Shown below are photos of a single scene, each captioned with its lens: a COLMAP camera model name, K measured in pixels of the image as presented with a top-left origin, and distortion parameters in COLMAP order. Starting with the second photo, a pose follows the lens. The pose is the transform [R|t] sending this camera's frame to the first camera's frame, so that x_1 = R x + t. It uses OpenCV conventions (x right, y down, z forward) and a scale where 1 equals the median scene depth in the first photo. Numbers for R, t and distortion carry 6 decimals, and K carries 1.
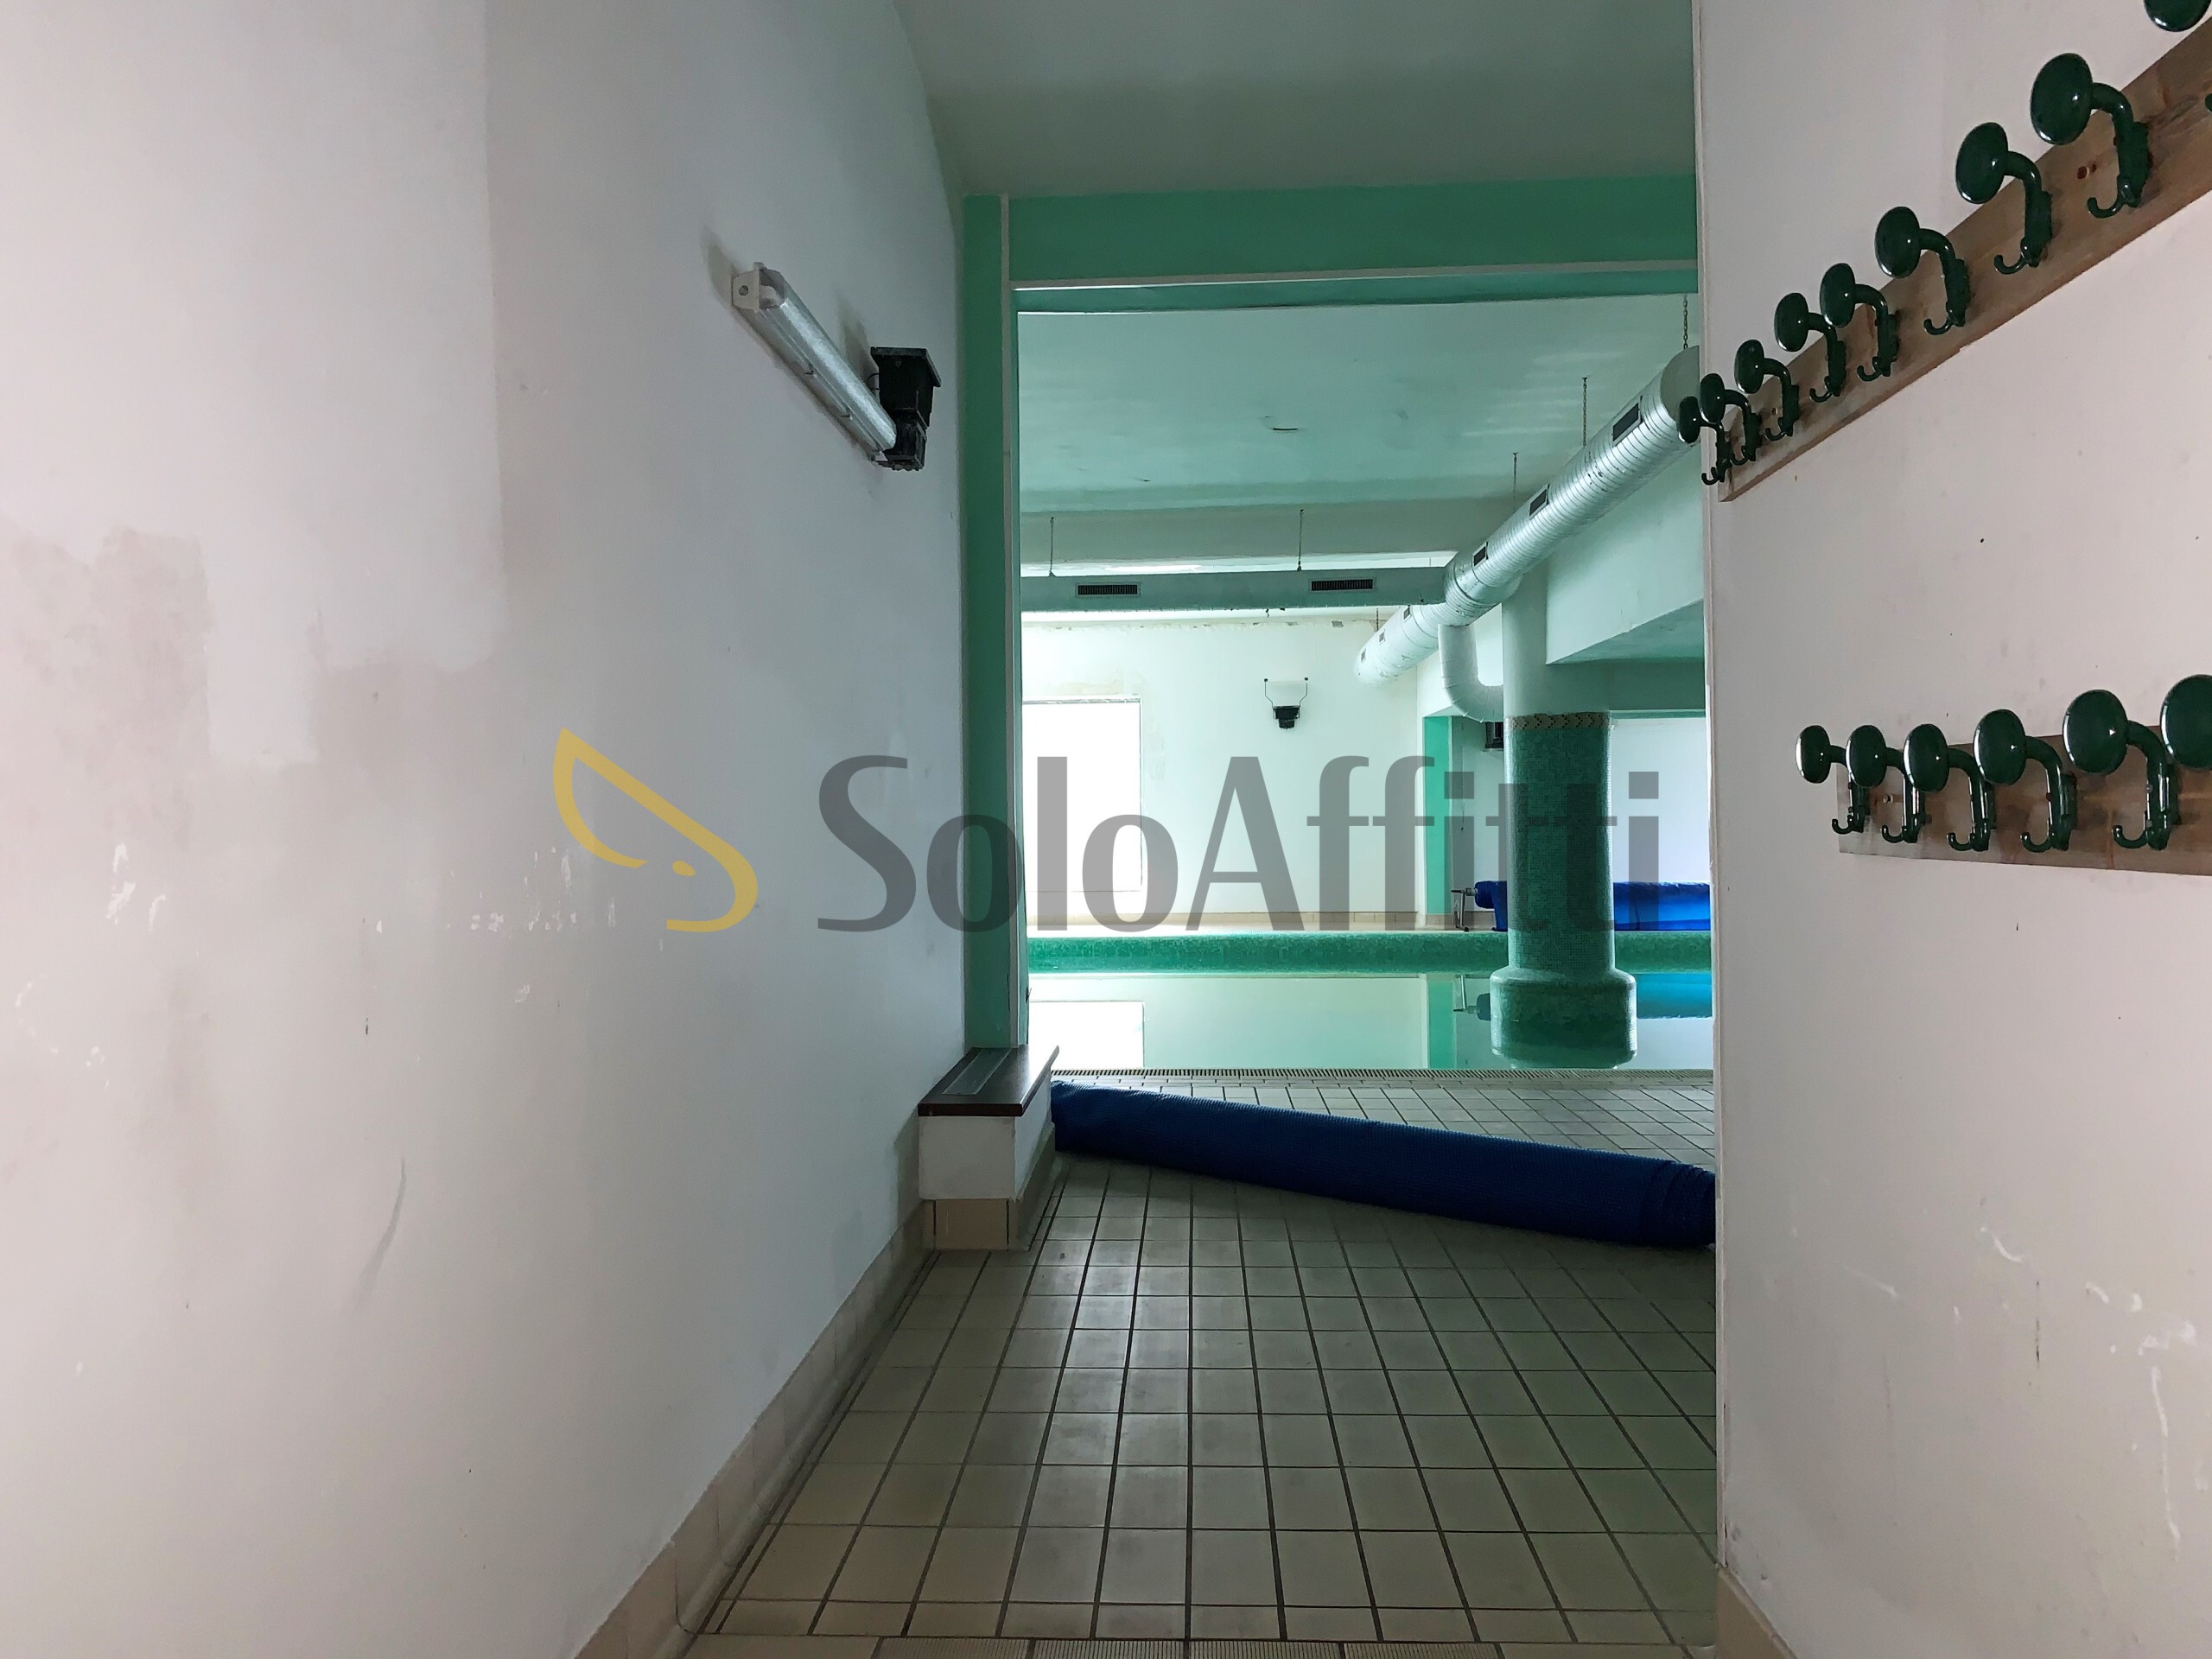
lens RADIAL K [[1690.3, 0, 1102.0], [0, 1690.3, 815.5], [0, 0, 1]] dist [0.048743, -0.068506]
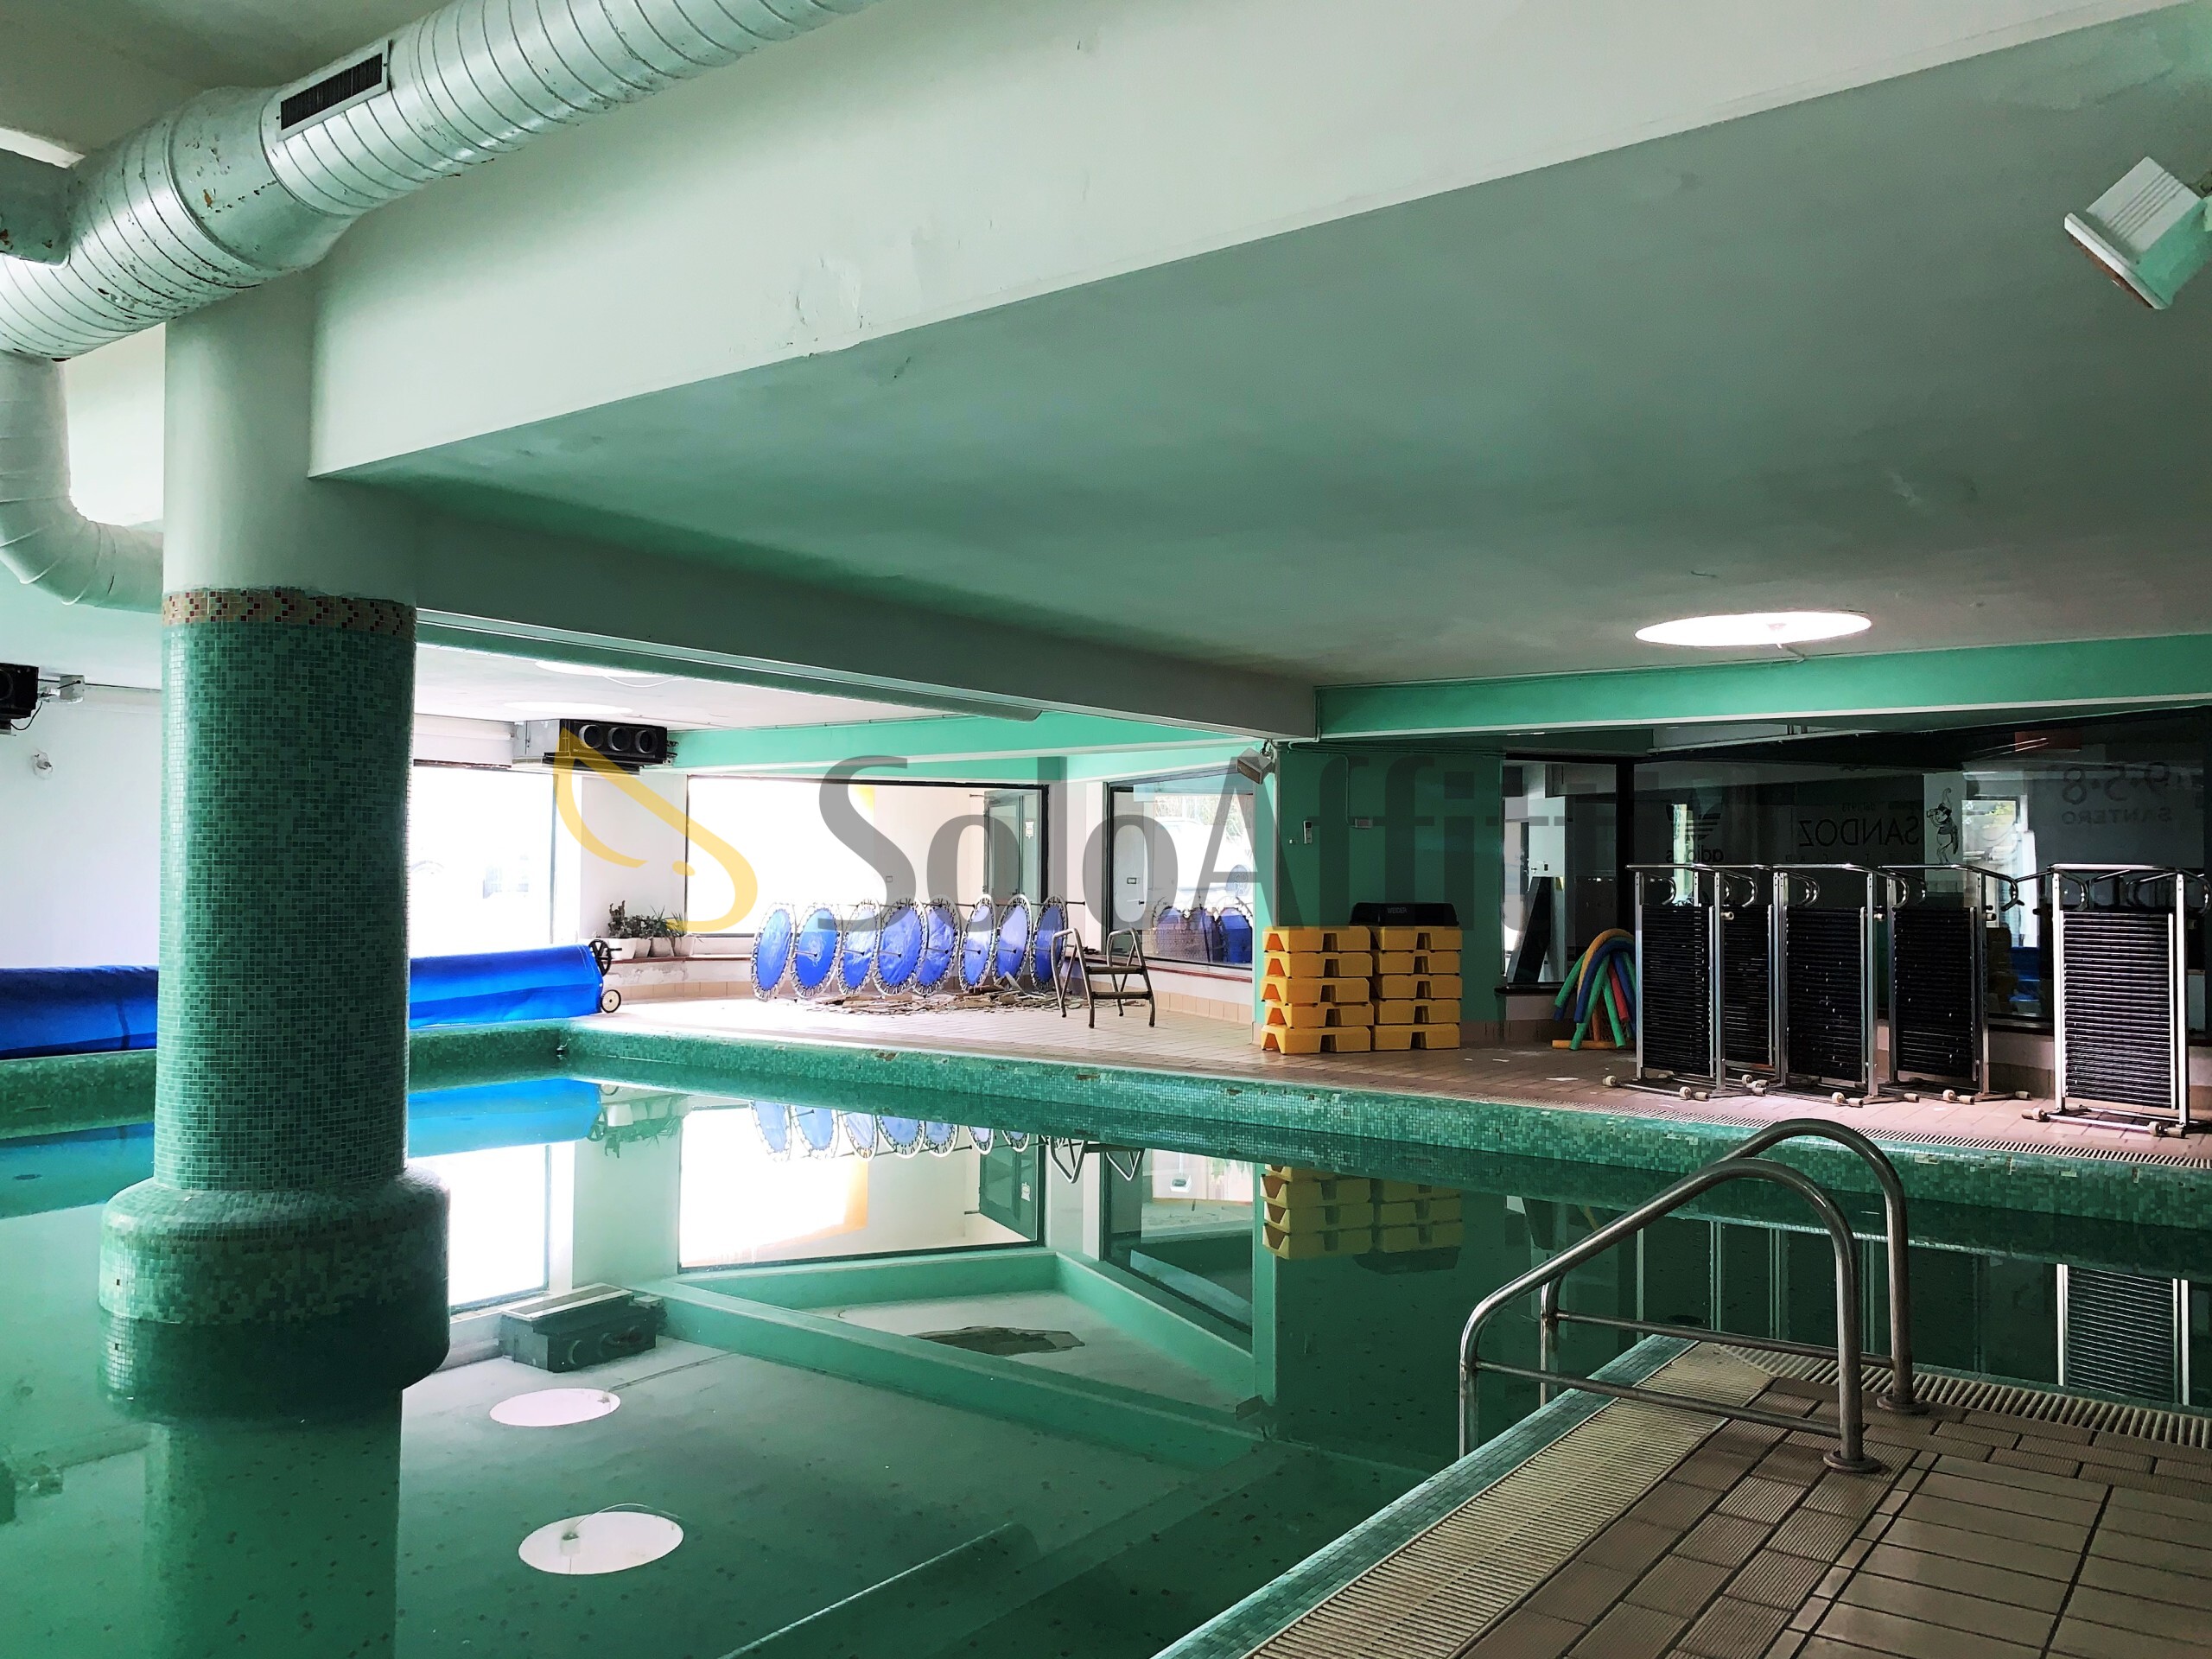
lens RADIAL K [[1690.3, 0, 1059.4], [0, 1690.3, 826.0], [0, 0, 1]] dist [0.048743, -0.068506]
pose [[0.567319, 0.041665, 0.822443, 0.017765], [-0.015512, 0.999083, -0.039913, 0.014189], [-0.823352, 0.009885, 0.567445, 0.596712]]
